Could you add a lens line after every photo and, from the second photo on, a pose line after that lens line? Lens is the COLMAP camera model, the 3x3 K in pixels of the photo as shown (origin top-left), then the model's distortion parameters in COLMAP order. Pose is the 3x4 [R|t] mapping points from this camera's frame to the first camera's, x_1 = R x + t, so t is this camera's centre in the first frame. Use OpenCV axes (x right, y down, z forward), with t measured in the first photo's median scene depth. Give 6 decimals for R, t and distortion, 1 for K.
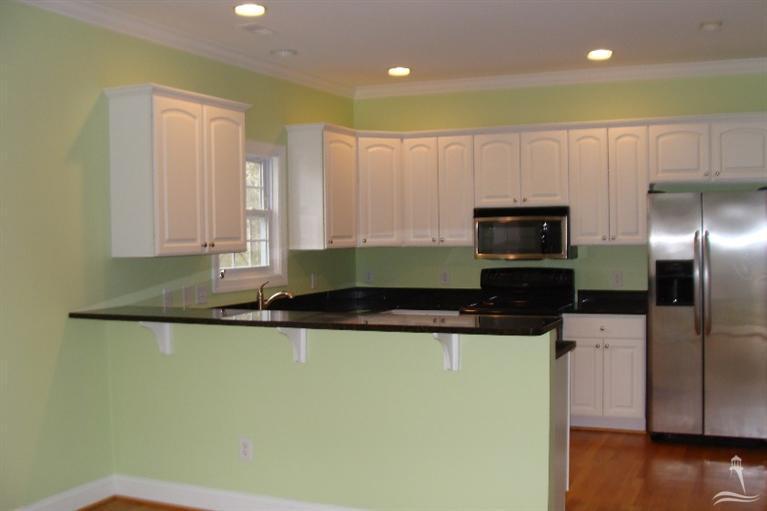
lens RADIAL K [[874.2, 0, 401.5], [0, 874.2, 245.5], [0, 0, 1]] dist [-0.219660, 0.389149]
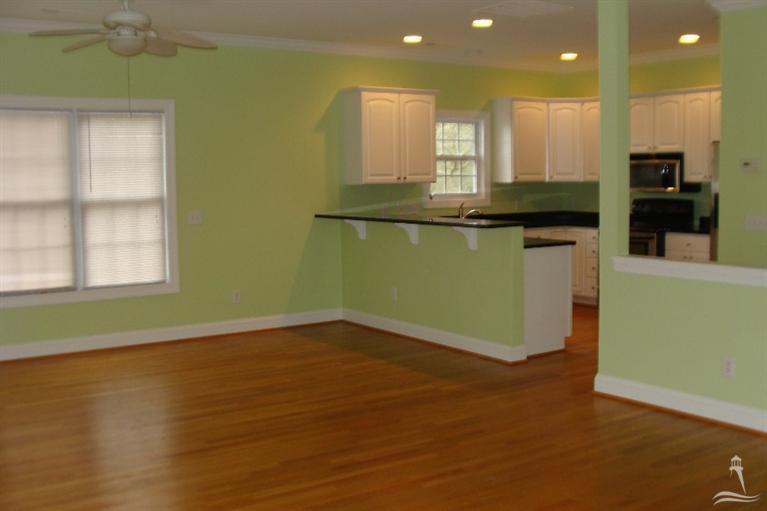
lens RADIAL K [[874.2, 0, 401.5], [0, 874.2, 245.5], [0, 0, 1]] dist [-0.219660, 0.389149]
pose [[0.853014, 0.047215, -0.519747, 0.519669], [-0.008911, 0.997072, 0.075950, 0.000963], [0.521811, -0.060155, 0.850937, -0.350891]]
